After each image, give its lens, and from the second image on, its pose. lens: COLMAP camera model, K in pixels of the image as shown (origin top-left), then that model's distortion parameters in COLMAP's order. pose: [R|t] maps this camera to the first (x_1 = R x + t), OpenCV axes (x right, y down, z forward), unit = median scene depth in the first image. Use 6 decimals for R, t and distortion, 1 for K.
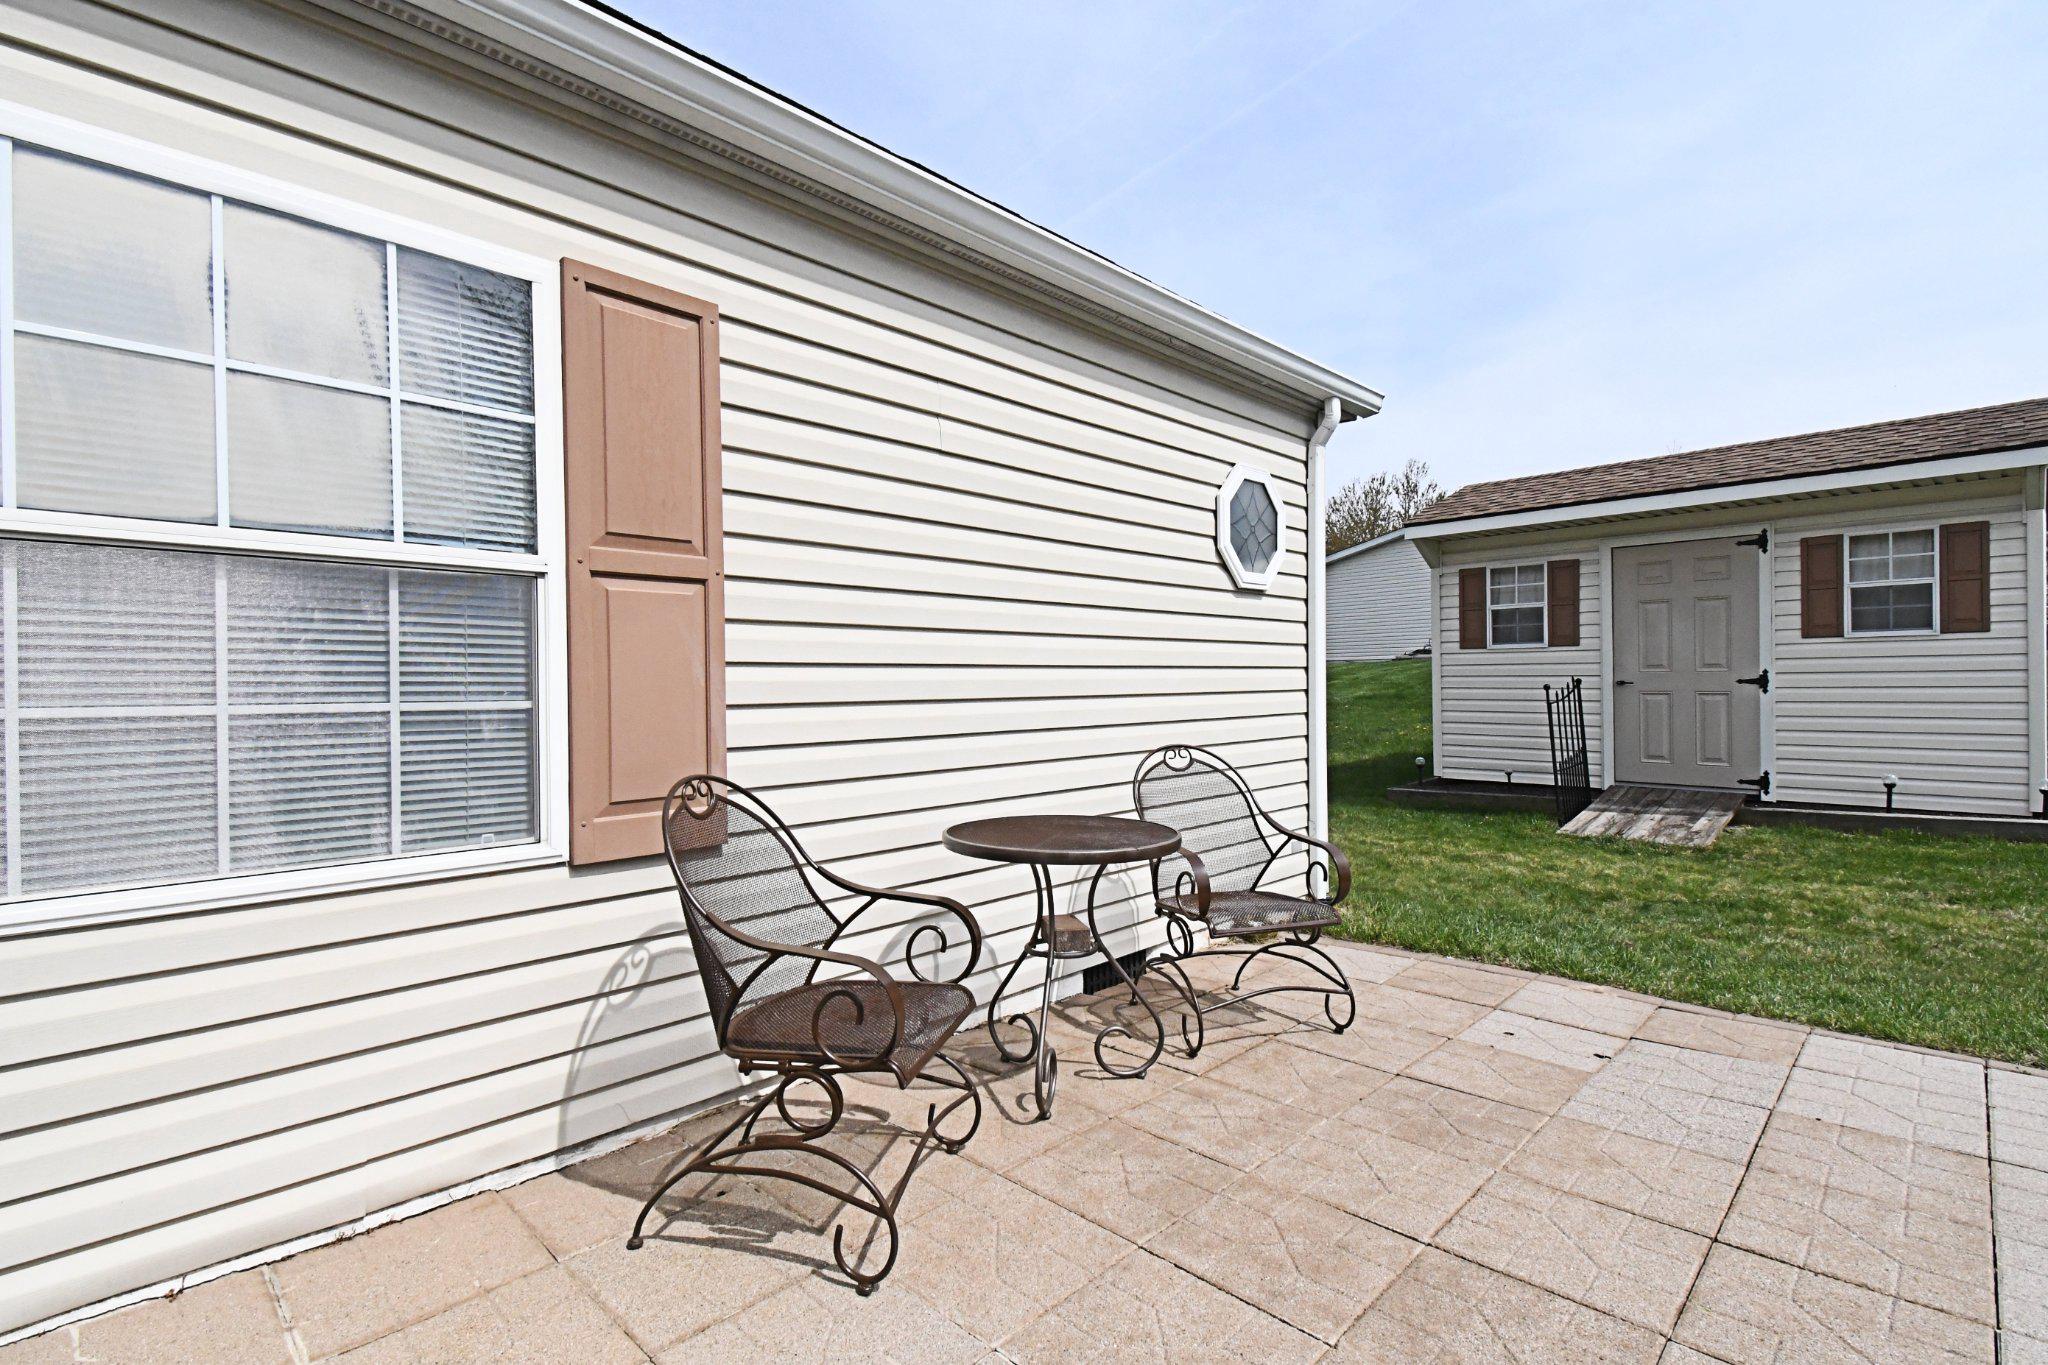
lens RADIAL K [[955.2, 0, 1017.1], [0, 955.2, 680.3], [0, 0, 1]] dist [-0.003519, -0.001032]
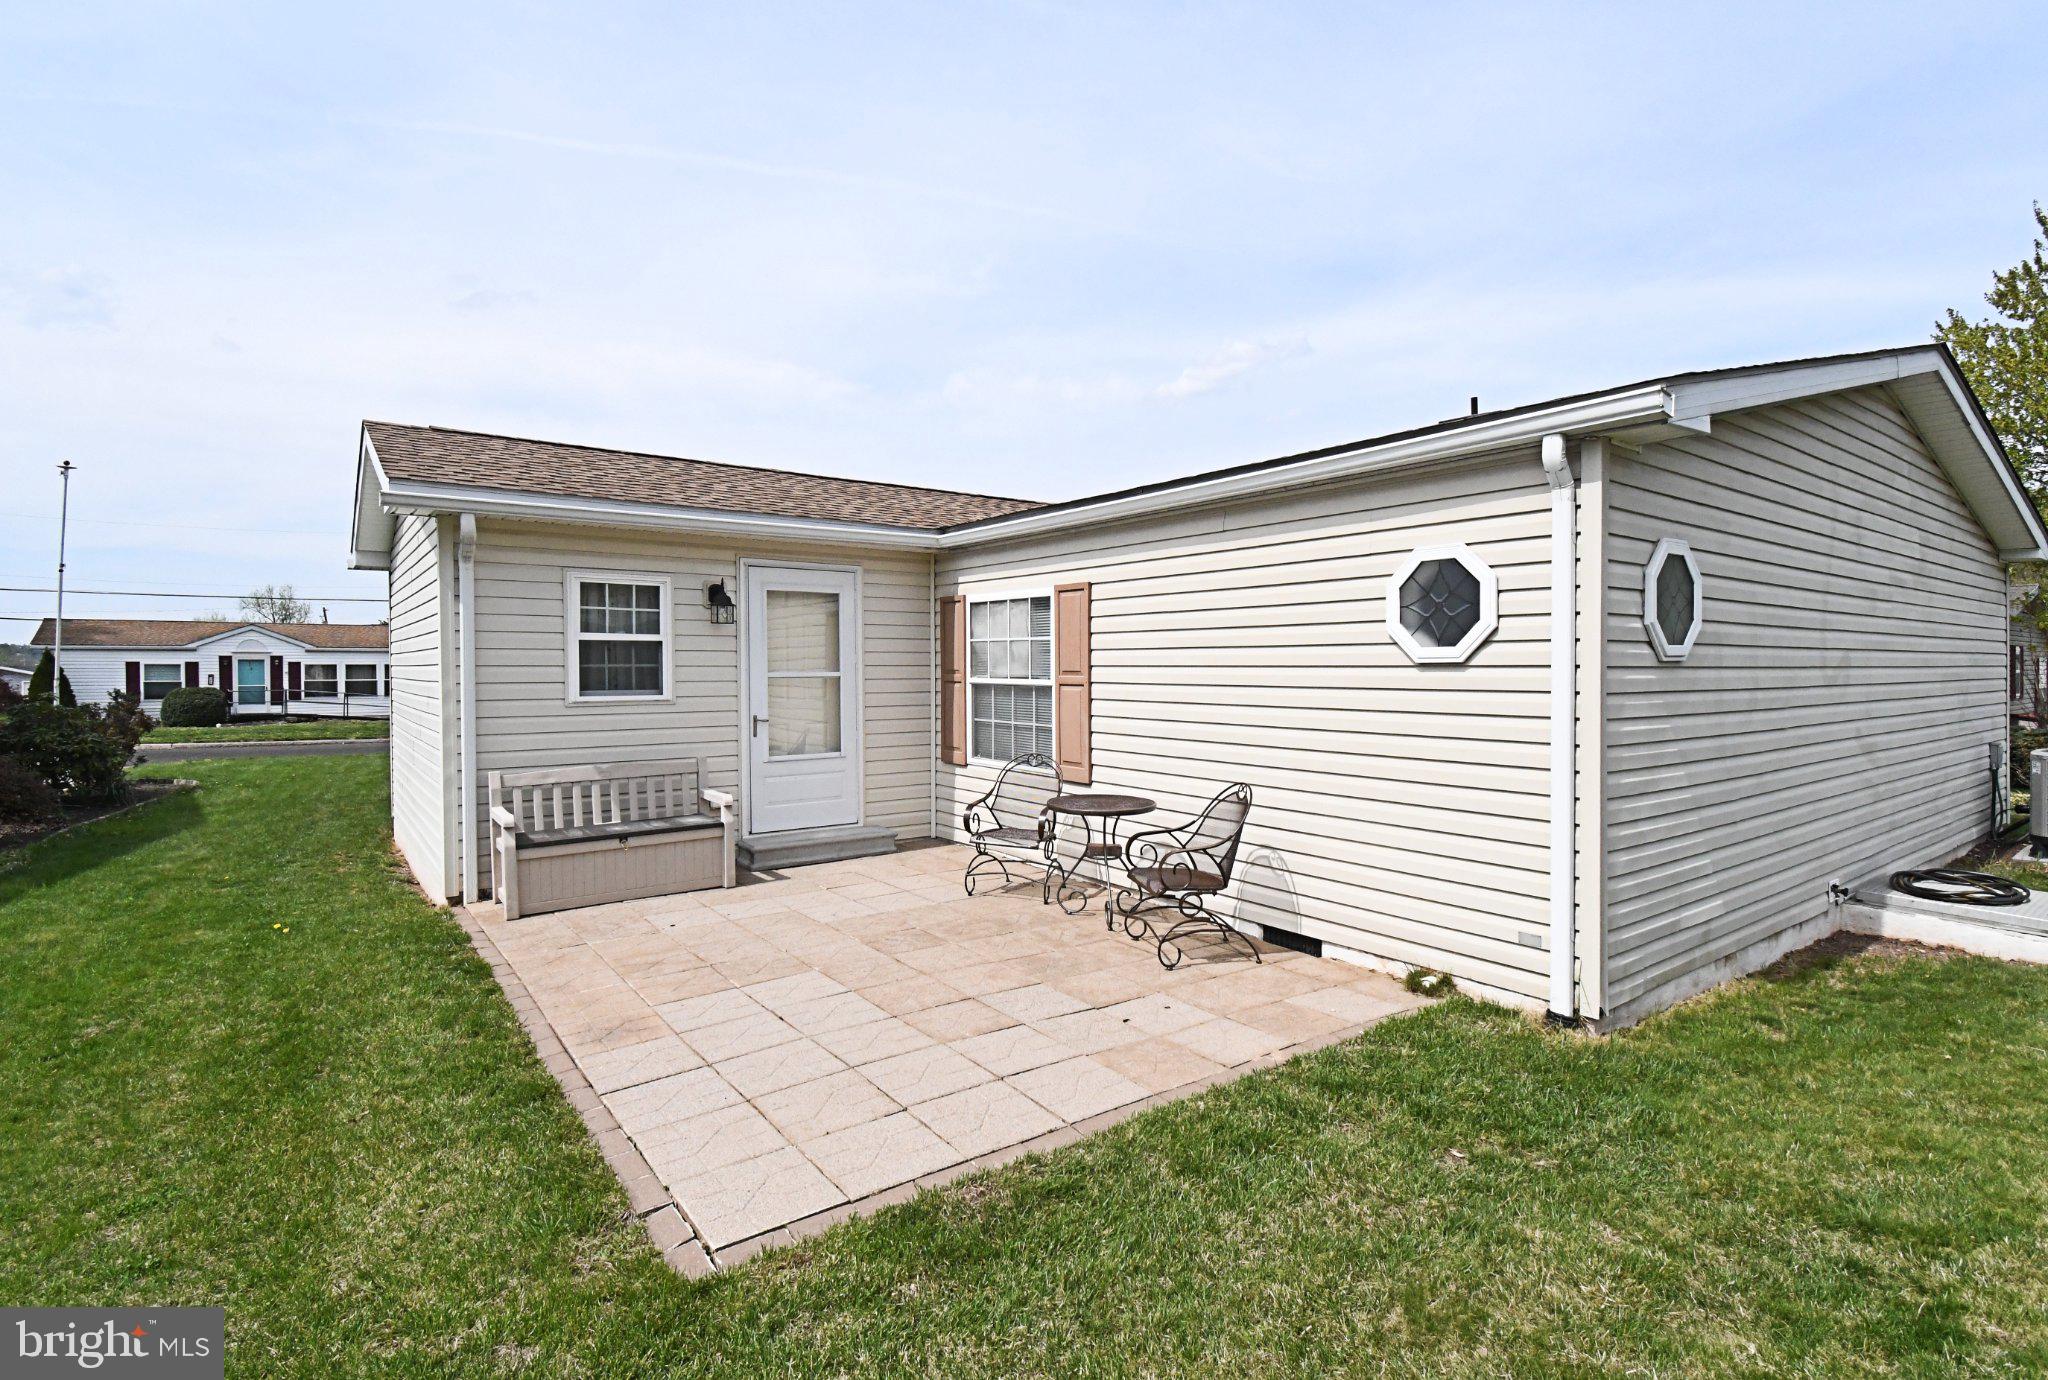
lens RADIAL K [[955.2, 0, 1014.3], [0, 955.2, 690.6], [0, 0, 1]] dist [-0.003519, -0.001032]
pose [[-0.159003, 0.029977, -0.986823, 1.847246], [0.001614, 0.999545, 0.030104, -0.132681], [0.987277, 0.003194, -0.158979, 0.959722]]
